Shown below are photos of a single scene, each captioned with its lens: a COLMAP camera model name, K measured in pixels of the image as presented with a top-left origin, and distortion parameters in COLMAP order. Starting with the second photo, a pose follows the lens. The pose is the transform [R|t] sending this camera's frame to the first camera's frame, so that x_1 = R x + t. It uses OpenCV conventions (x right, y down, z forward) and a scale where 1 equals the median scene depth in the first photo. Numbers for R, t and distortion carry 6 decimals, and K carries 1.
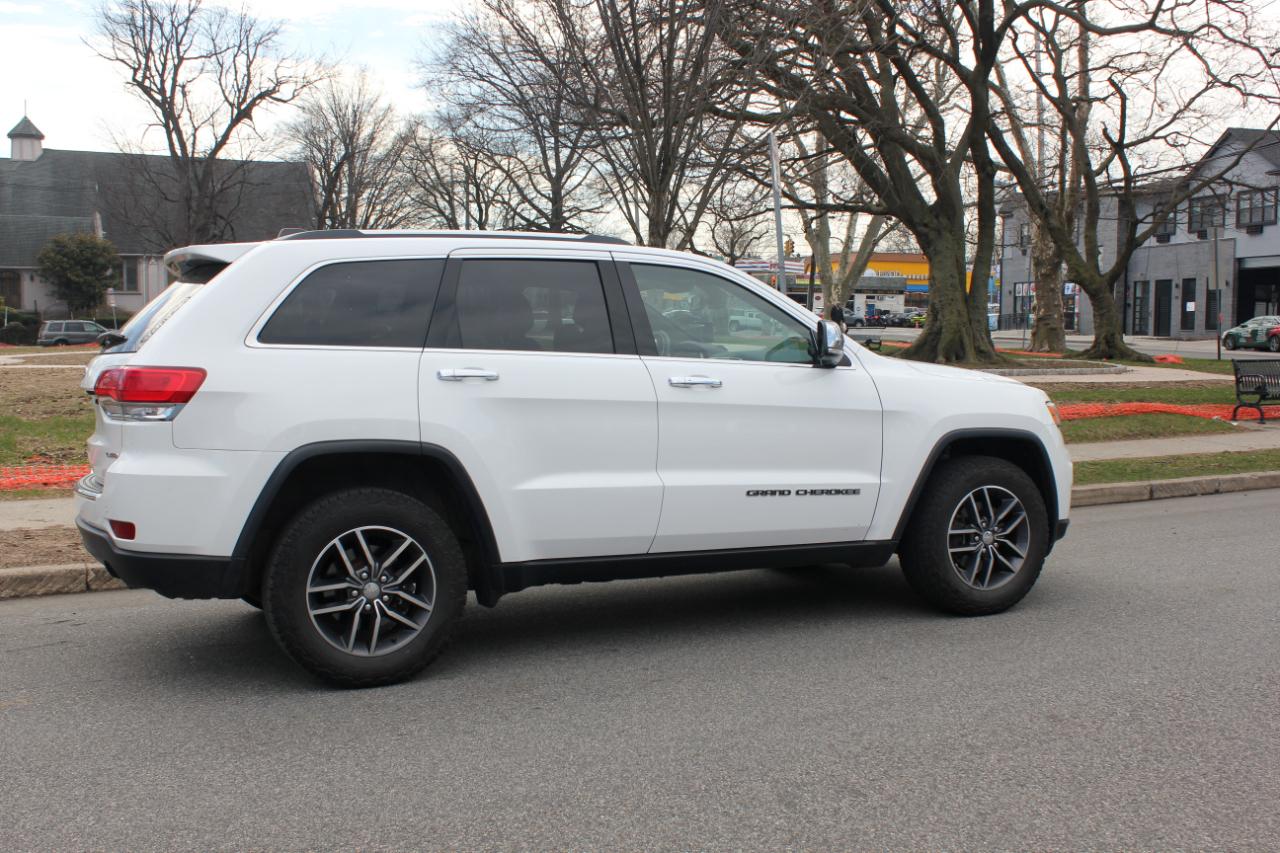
lens RADIAL K [[1341.1, 0, 651.9], [0, 1341.1, 432.1], [0, 0, 1]] dist [-0.131651, 0.154964]
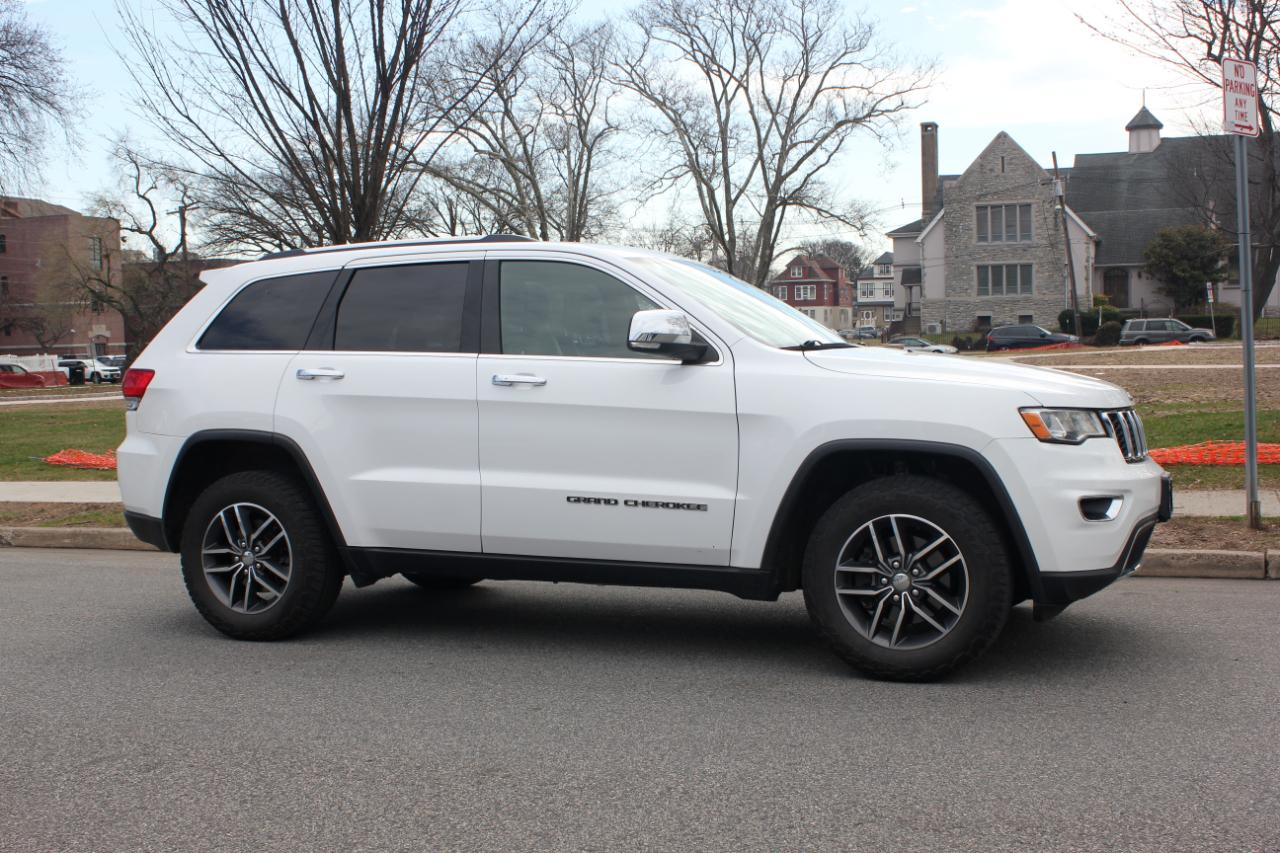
lens RADIAL K [[1459.3, 0, 638.1], [0, 1459.3, 425.8], [0, 0, 1]] dist [-0.119199, 0.178951]
pose [[0.669736, 0.022312, -0.742264, 0.166009], [-0.029149, 0.999568, 0.003745, -0.002111], [0.742027, 0.019128, 0.670097, 0.068675]]
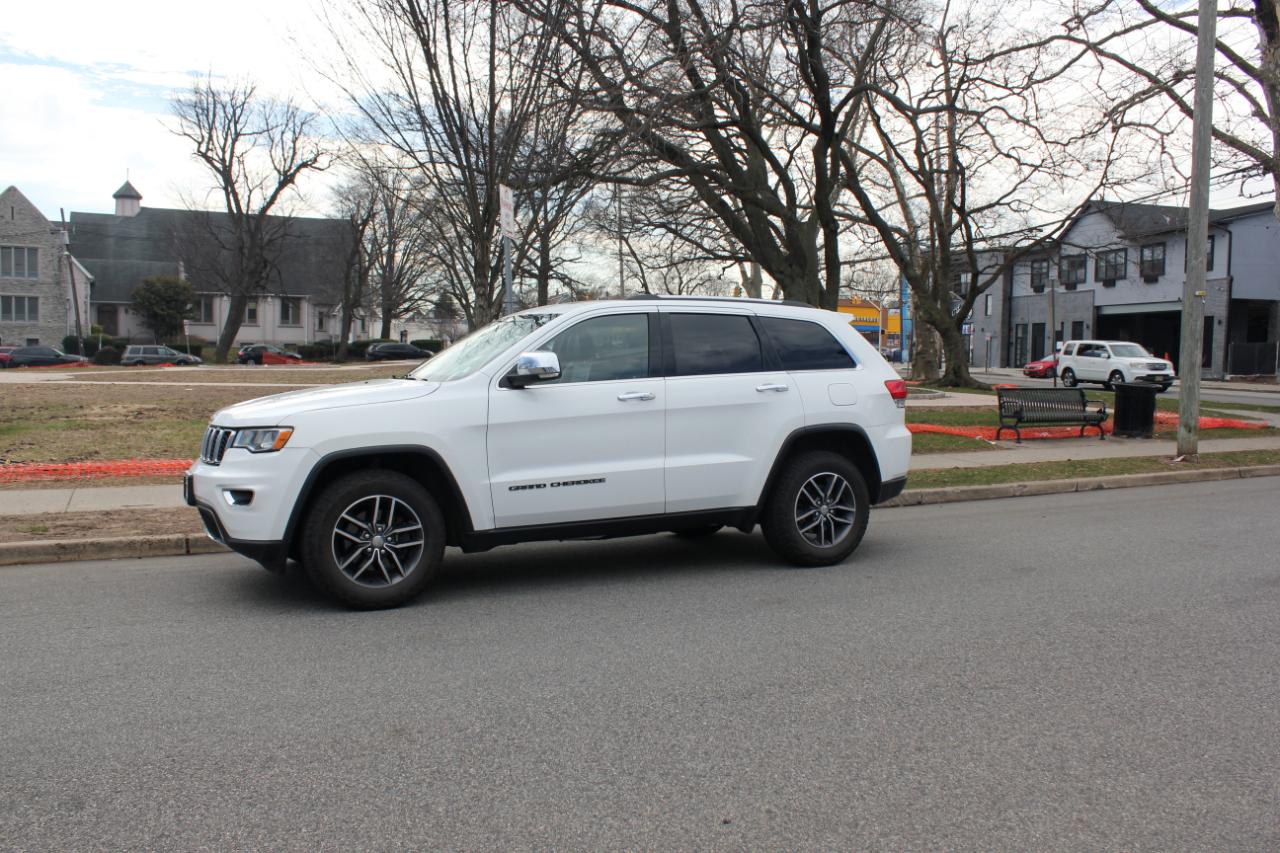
lens RADIAL K [[1088.1, 0, 658.4], [0, 1088.1, 428.8], [0, 0, 1]] dist [-0.165846, 0.149982]
pose [[0.999919, 0.012723, -0.000768, 0.078968], [-0.012732, 0.999843, -0.012313, -0.001800], [0.000611, 0.012322, 0.999924, 0.026331]]
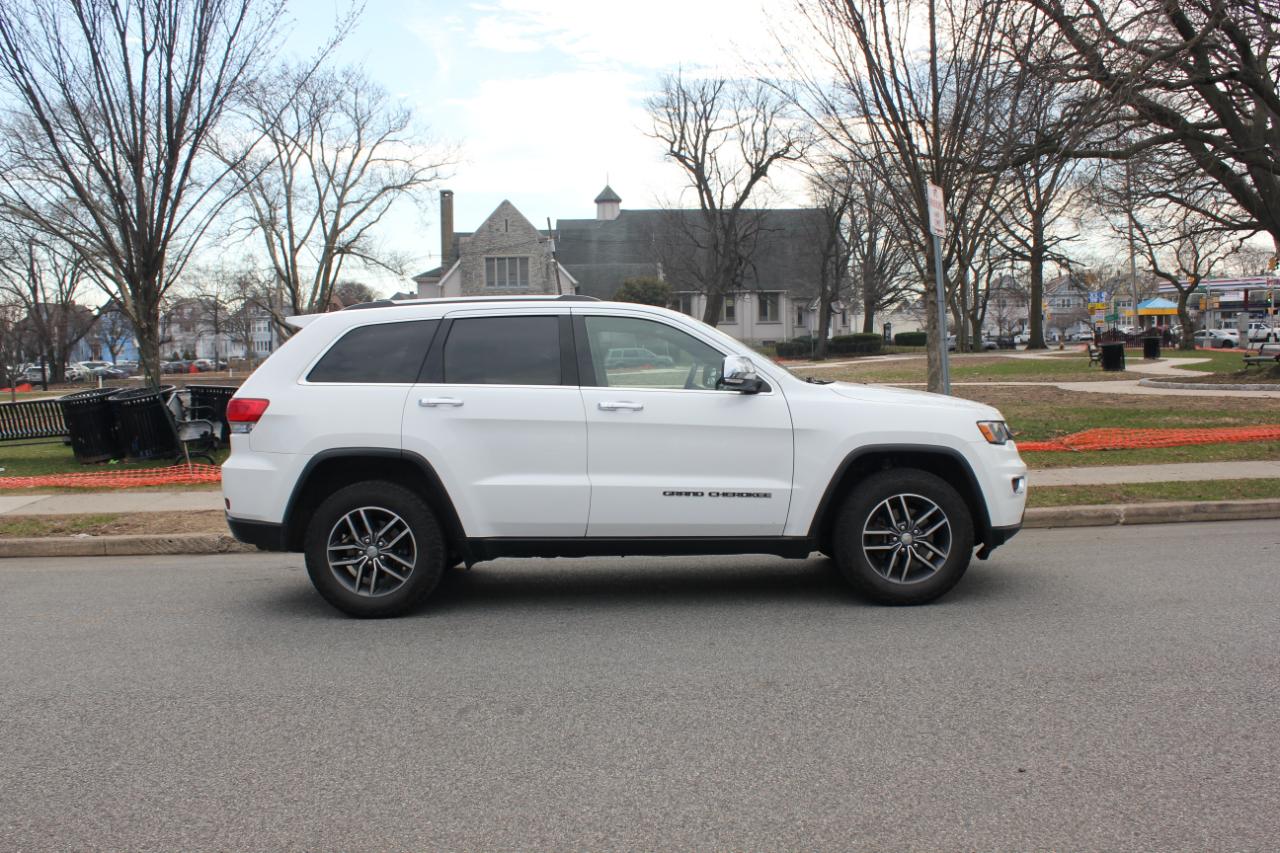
lens RADIAL K [[1186.5, 0, 641.4], [0, 1186.5, 427.7], [0, 0, 1]] dist [-0.166750, 0.178286]
pose [[0.902618, 0.005623, -0.430406, 0.103794], [-0.010060, 0.999917, -0.008035, -0.001454], [0.430325, 0.011582, 0.902600, -0.004838]]
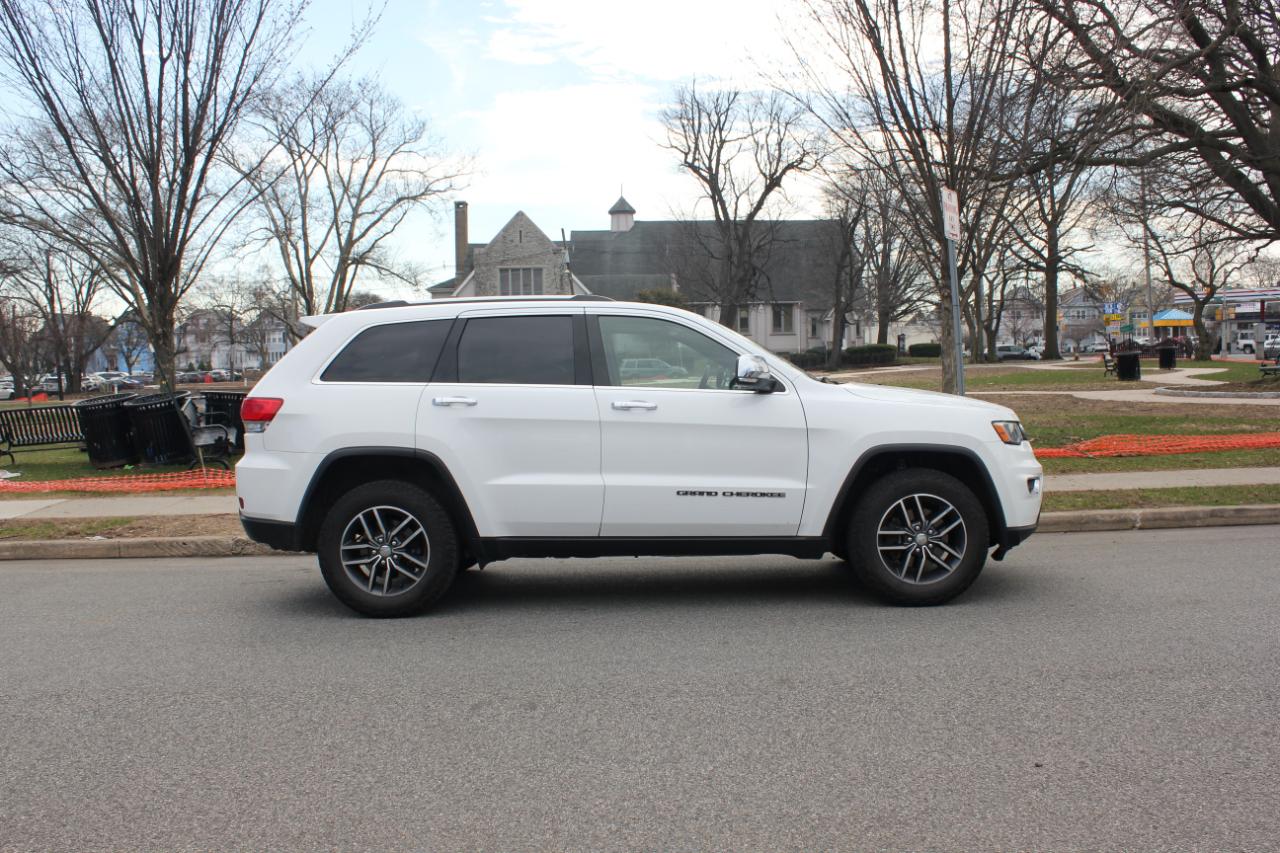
lens RADIAL K [[1186.5, 0, 641.4], [0, 1186.5, 427.7], [0, 0, 1]] dist [-0.166750, 0.178286]
pose [[0.897530, 0.002534, -0.440945, 0.103636], [-0.011631, 0.999772, -0.017928, 0.000837], [0.440799, 0.021220, 0.897355, -0.004479]]
